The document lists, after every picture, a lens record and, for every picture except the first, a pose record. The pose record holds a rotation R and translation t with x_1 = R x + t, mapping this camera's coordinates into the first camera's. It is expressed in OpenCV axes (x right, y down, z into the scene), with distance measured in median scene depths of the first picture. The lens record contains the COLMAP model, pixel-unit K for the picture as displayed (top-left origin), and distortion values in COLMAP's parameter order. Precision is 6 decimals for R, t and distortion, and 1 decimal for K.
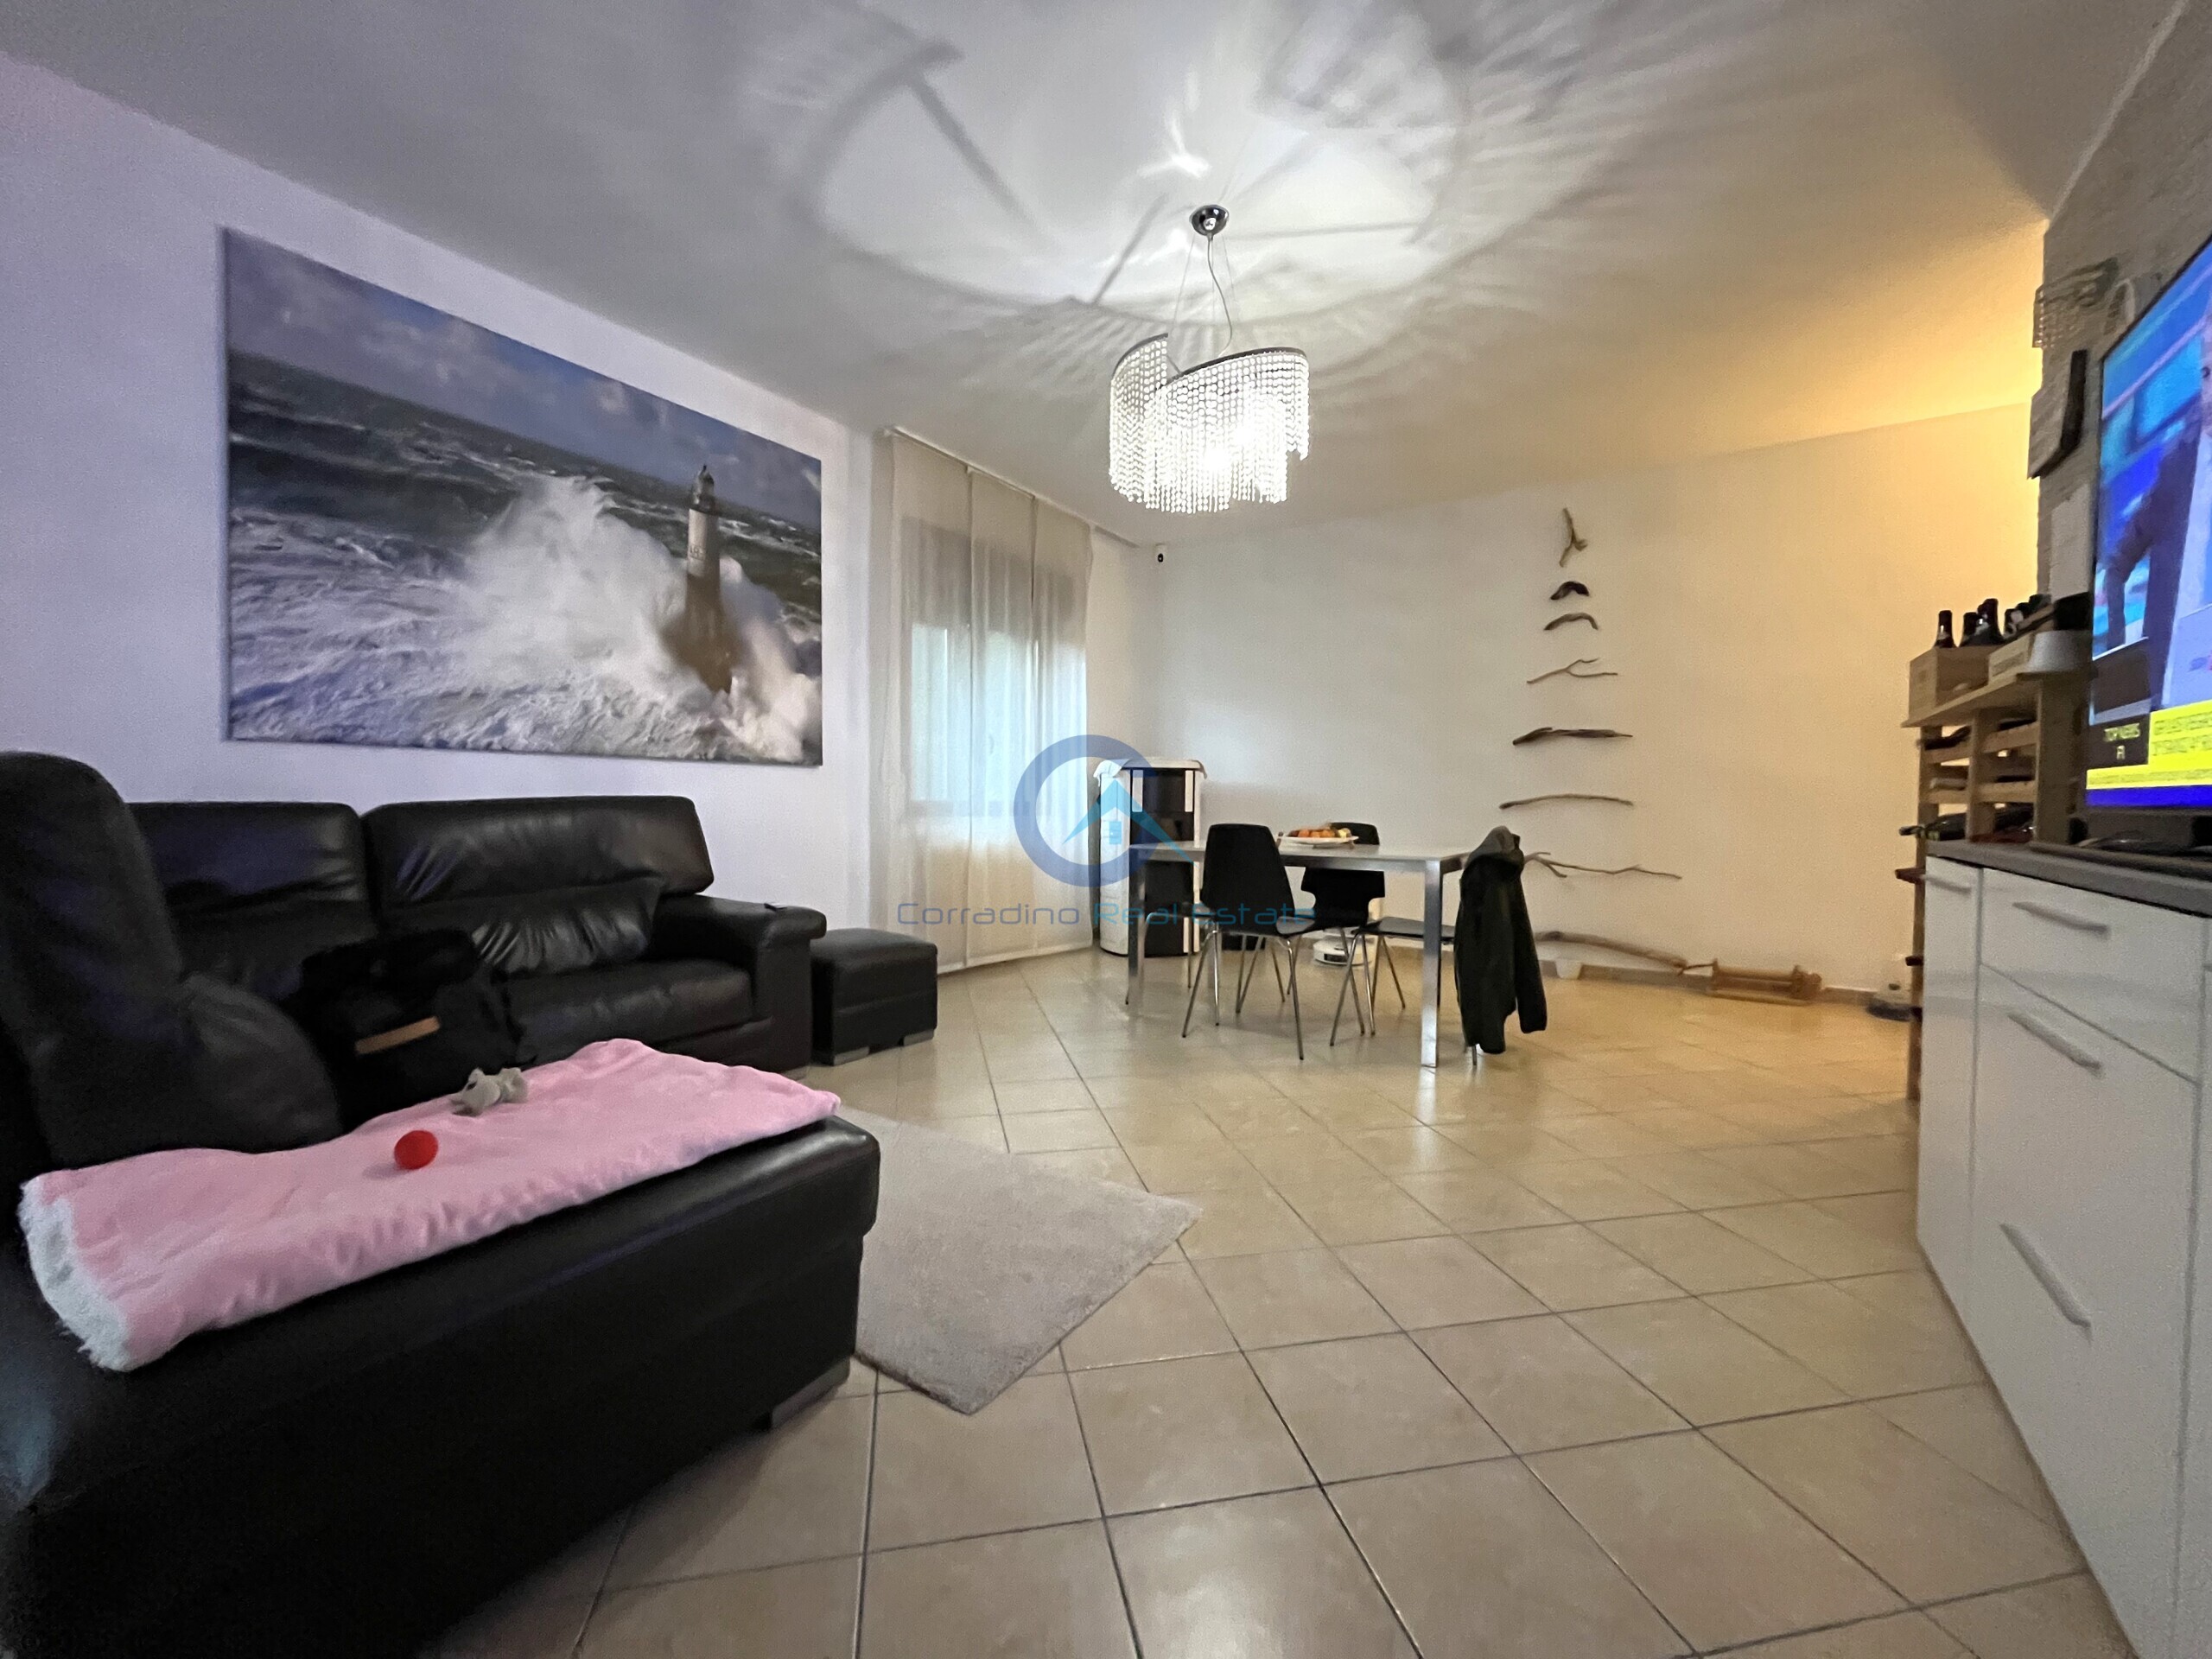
lens RADIAL K [[913.6, 0, 1096.0], [0, 913.6, 828.9], [0, 0, 1]] dist [-0.004379, -0.000450]
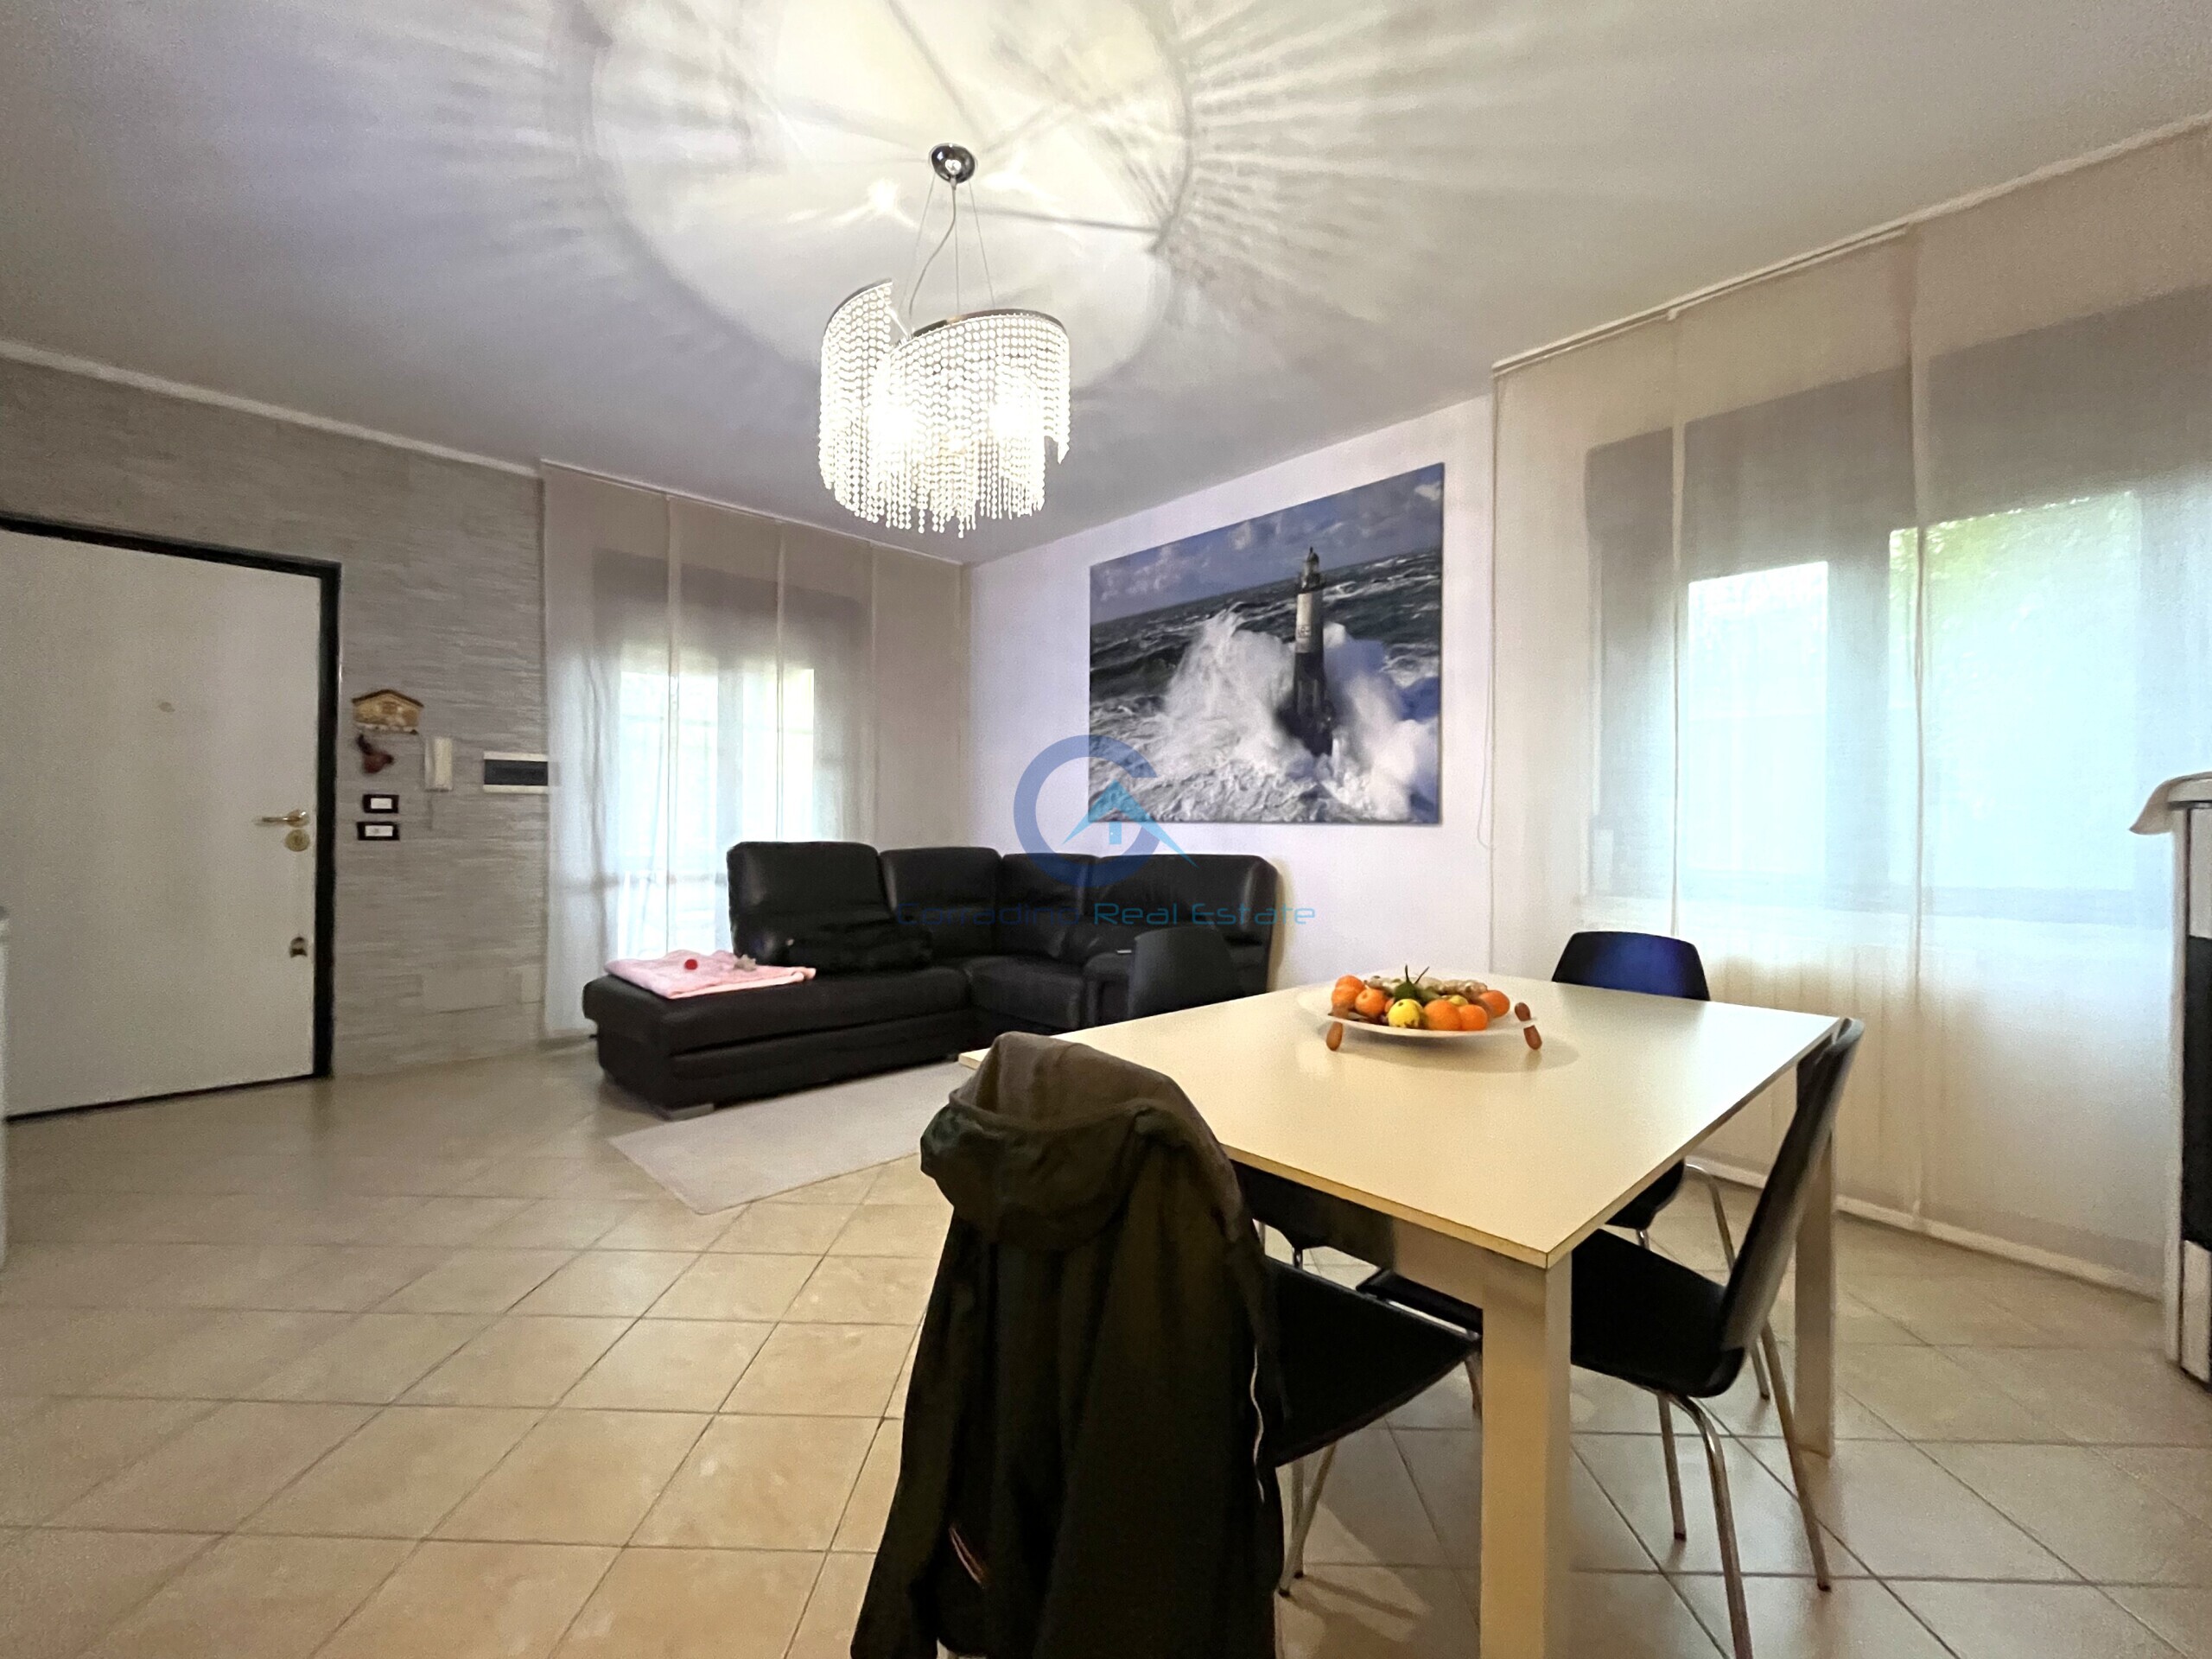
lens RADIAL K [[913.6, 0, 1096.7], [0, 913.6, 824.1], [0, 0, 1]] dist [-0.004379, -0.000450]
pose [[-0.232192, -0.011393, -0.972603, 0.679450], [-0.040555, 0.999175, -0.002023, -0.062545], [0.971824, 0.038974, -0.232462, 1.032080]]
